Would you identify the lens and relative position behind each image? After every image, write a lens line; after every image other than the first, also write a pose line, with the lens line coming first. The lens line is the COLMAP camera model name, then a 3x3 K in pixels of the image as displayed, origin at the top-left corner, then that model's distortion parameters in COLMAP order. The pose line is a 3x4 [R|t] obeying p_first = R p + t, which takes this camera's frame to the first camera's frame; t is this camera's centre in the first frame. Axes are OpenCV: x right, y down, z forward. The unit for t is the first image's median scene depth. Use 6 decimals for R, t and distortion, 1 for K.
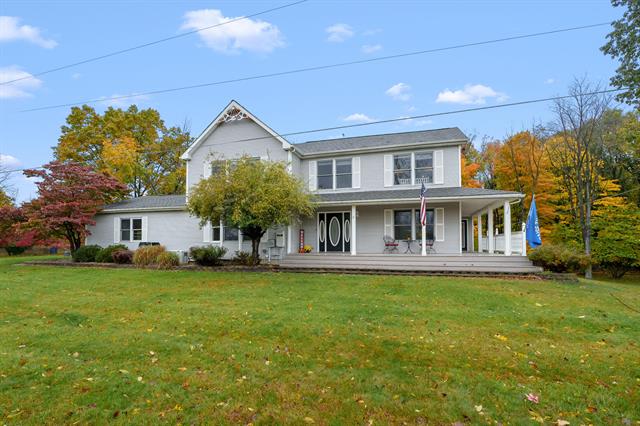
lens RADIAL K [[263.7, 0, 320.0], [0, 263.7, 213.0], [0, 0, 1]] dist [-0.001859, -0.000333]
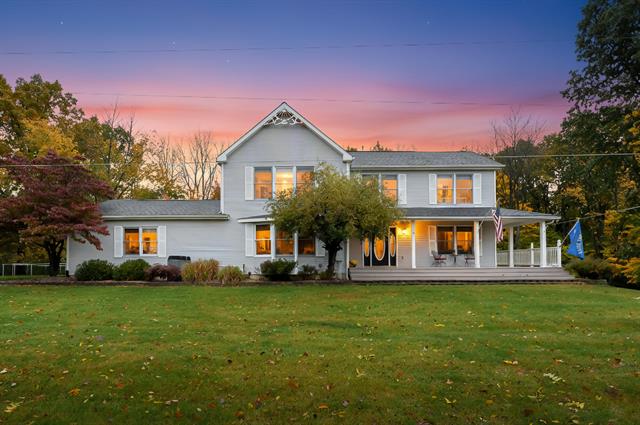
lens RADIAL K [[291.9, 0, 320.1], [0, 291.9, 234.6], [0, 0, 1]] dist [-0.001238, -0.000101]
pose [[0.969389, 0.018673, 0.244818, -0.454880], [-0.025759, 0.999336, 0.025774, 0.003907], [-0.244174, -0.031291, 0.969226, -0.030140]]
